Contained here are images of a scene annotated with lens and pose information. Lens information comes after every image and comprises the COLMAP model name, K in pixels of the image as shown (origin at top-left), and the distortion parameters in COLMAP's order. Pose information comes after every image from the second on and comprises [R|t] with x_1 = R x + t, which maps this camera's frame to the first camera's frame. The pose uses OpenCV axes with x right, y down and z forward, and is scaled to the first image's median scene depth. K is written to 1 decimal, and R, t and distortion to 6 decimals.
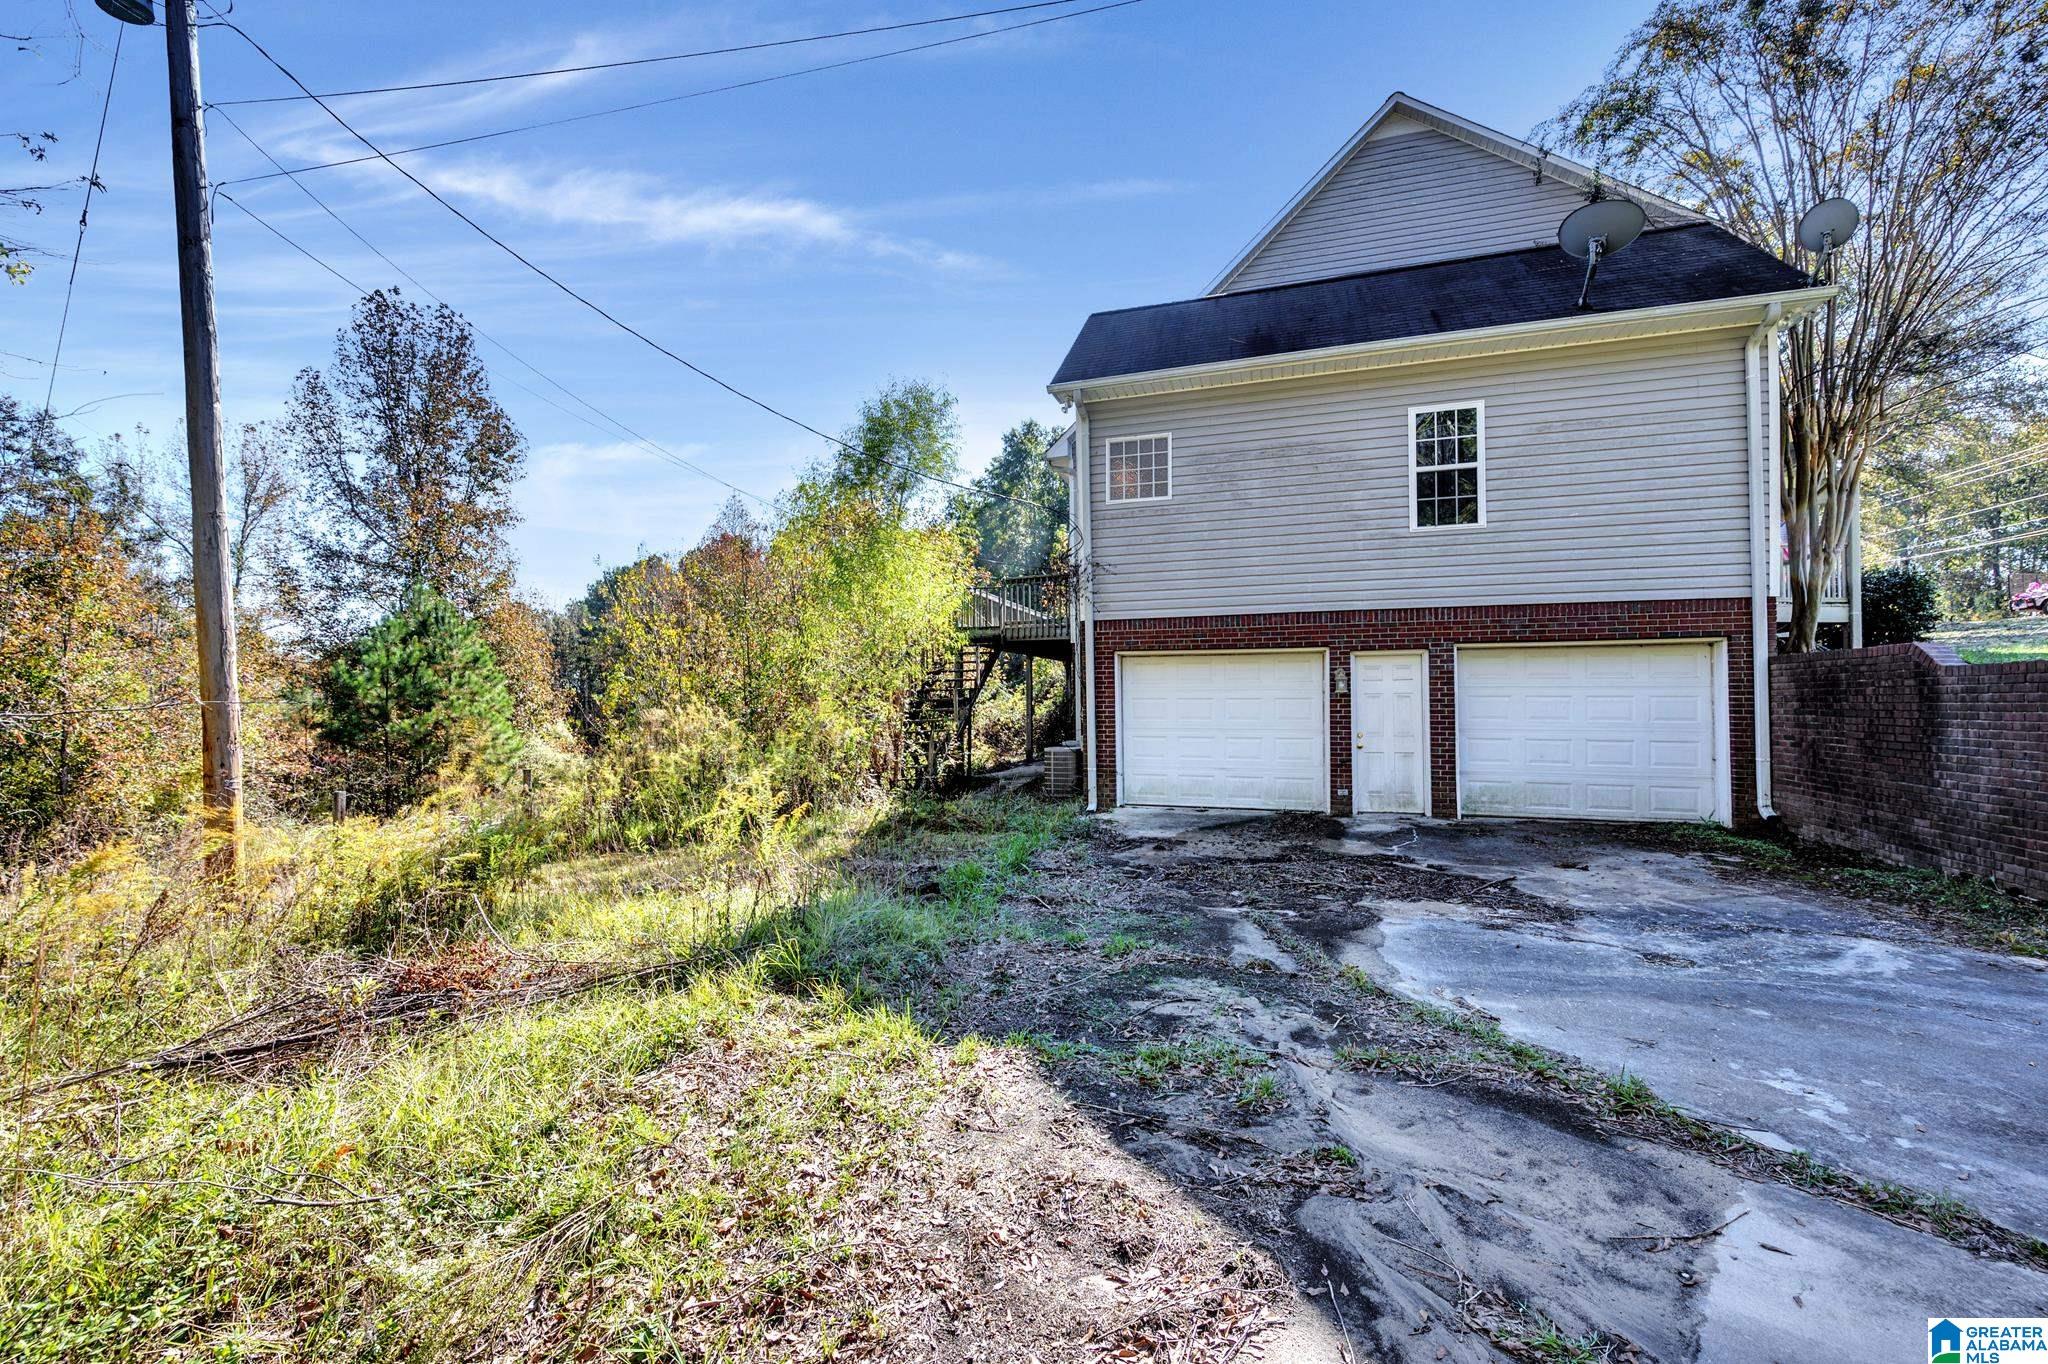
lens RADIAL K [[712.6, 0, 1024.0], [0, 712.6, 682.0], [0, 0, 1]] dist [-0.001072, -0.000134]
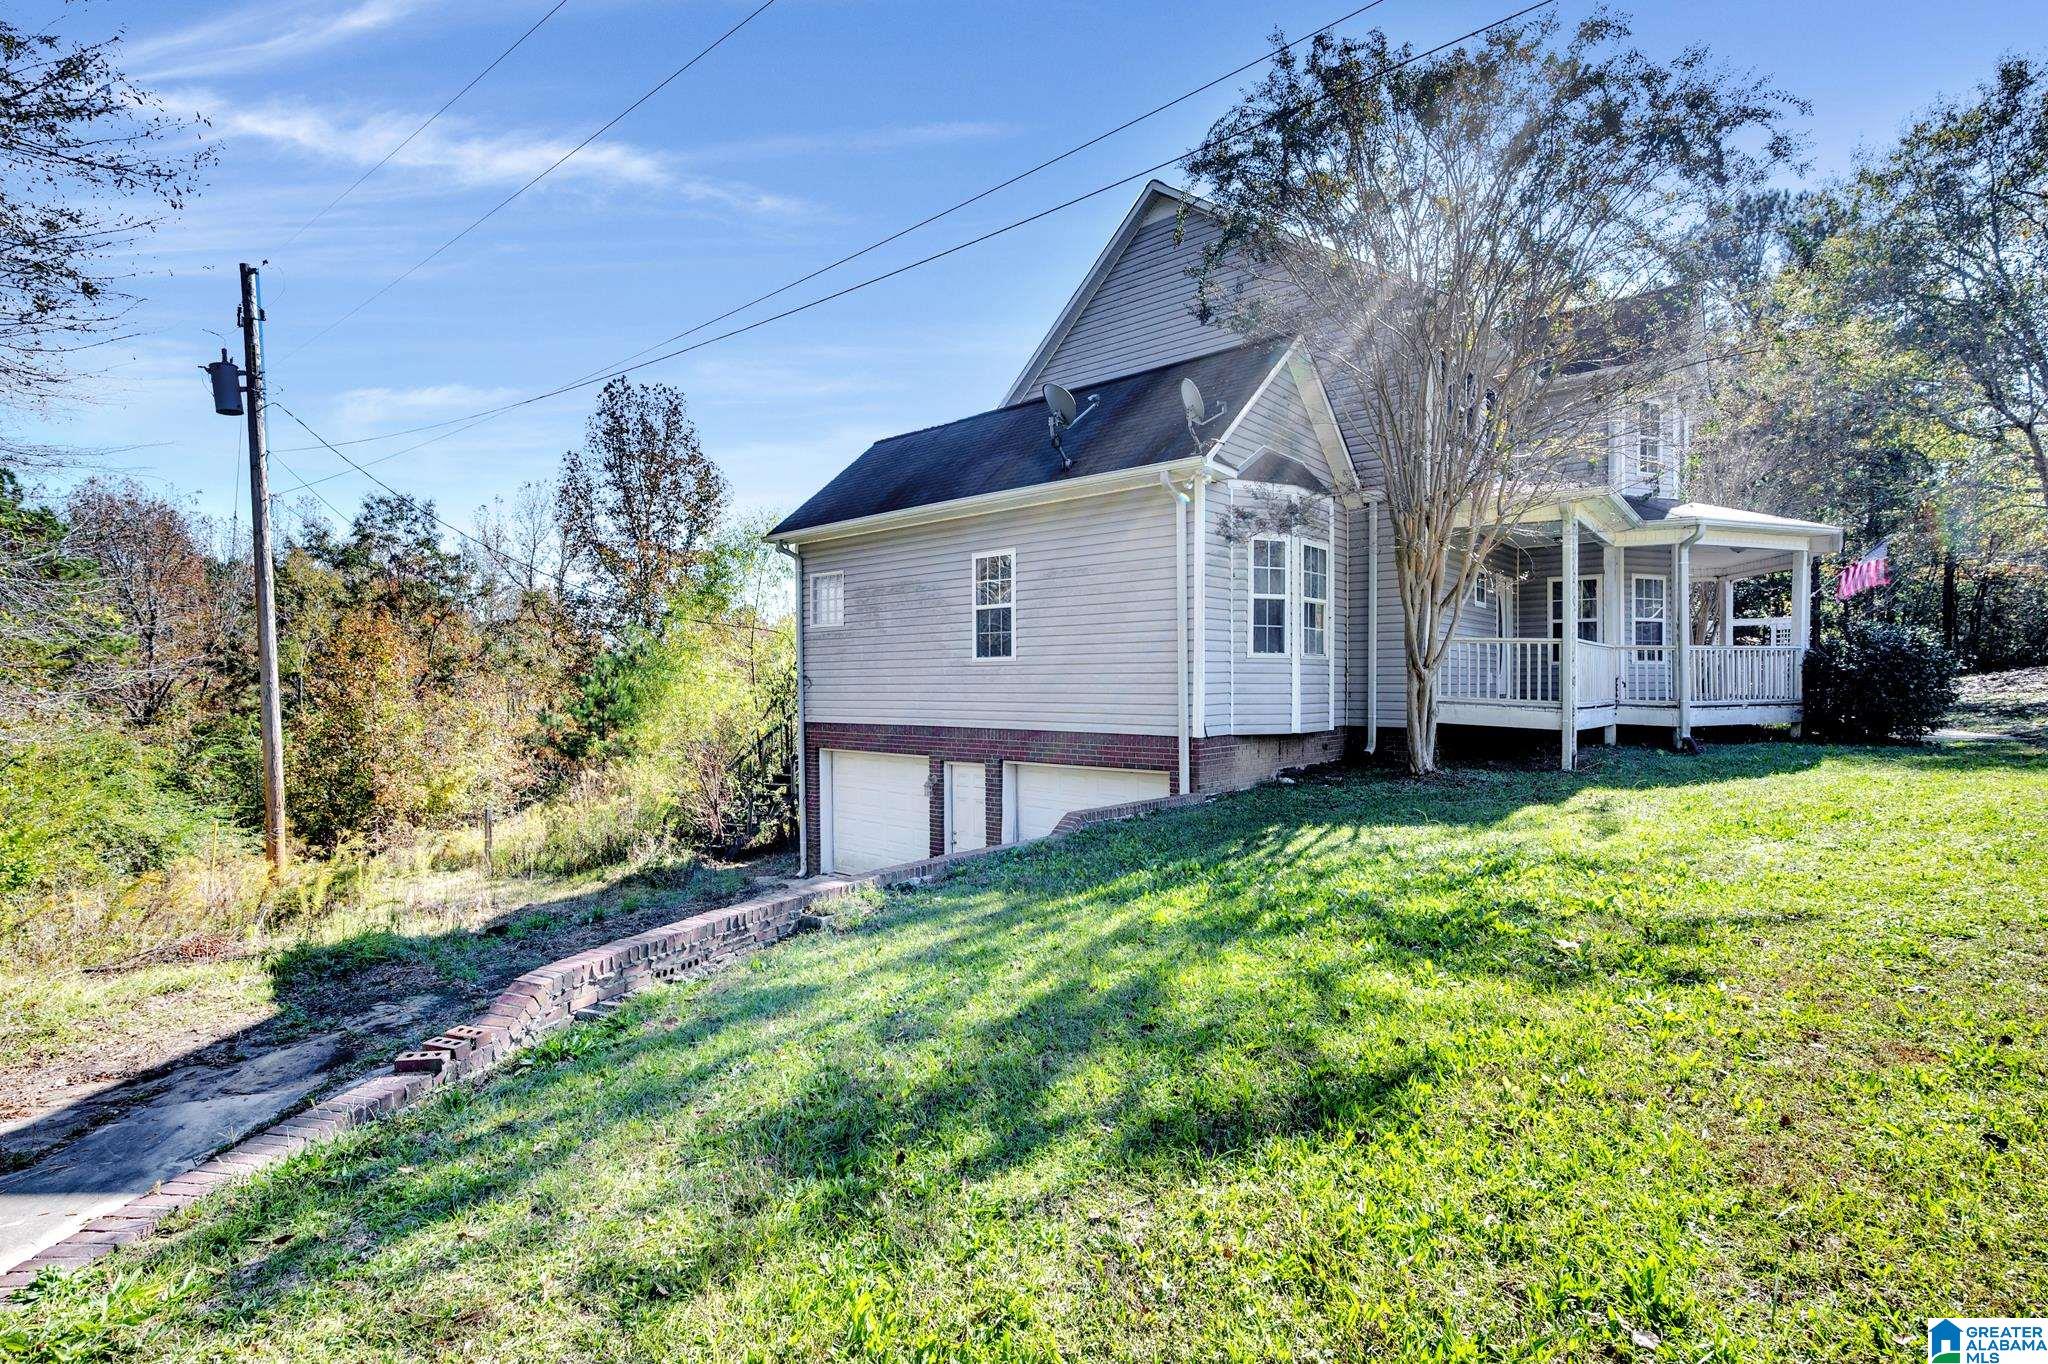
lens RADIAL K [[804.1, 0, 1029.4], [0, 804.1, 688.4], [0, 0, 1]] dist [-0.000053, -0.000357]
pose [[0.937721, -0.001483, -0.347387, 1.036396], [0.005693, 0.999922, 0.011099, -0.173665], [0.347344, -0.012386, 0.937656, -0.182247]]
